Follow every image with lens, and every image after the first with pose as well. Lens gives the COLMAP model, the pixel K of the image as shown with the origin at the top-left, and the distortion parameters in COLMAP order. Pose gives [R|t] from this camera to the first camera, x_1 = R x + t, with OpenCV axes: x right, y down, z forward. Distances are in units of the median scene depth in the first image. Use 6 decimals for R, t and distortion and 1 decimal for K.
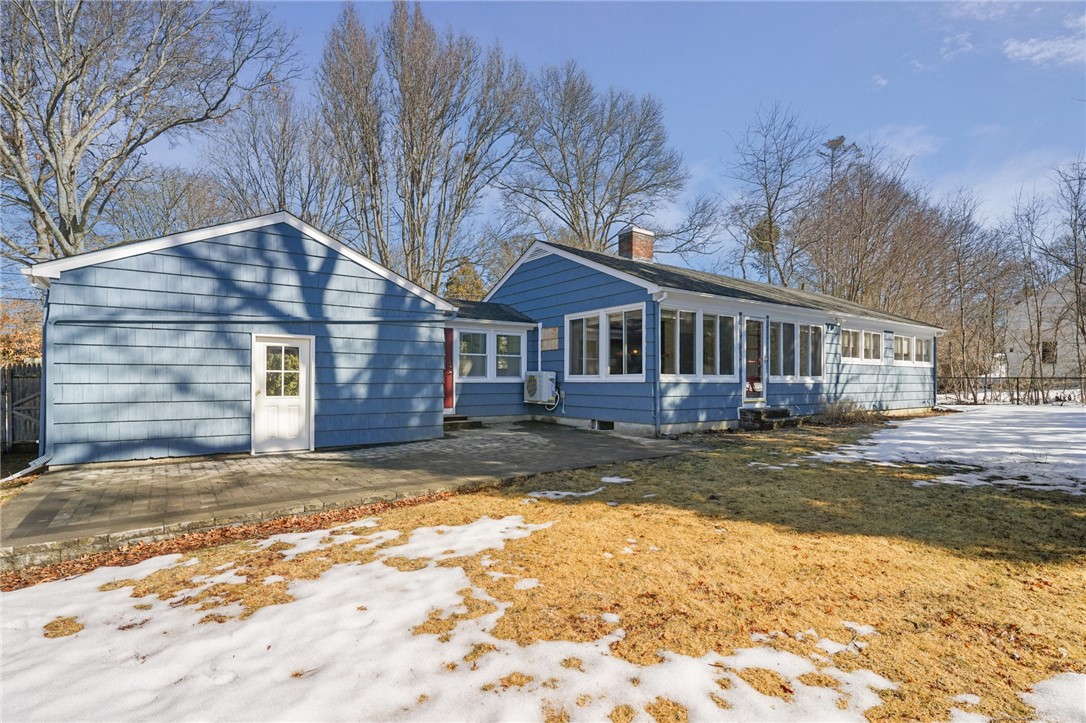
lens RADIAL K [[531.6, 0, 536.3], [0, 531.6, 371.1], [0, 0, 1]] dist [0.002623, 0.000116]
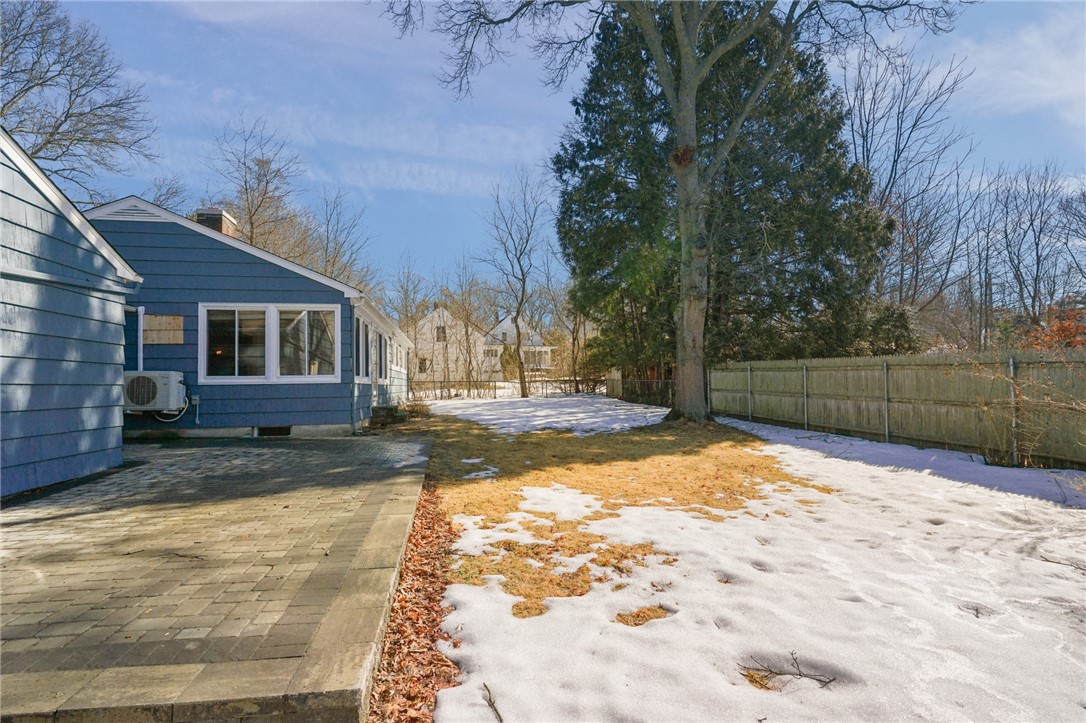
lens RADIAL K [[531.6, 0, 536.3], [0, 531.6, 371.1], [0, 0, 1]] dist [0.002623, 0.000116]
pose [[0.427573, 0.022273, 0.903706, -0.573557], [-0.005135, 0.999740, -0.022211, 0.018650], [-0.903966, 0.004856, 0.427577, 0.235302]]
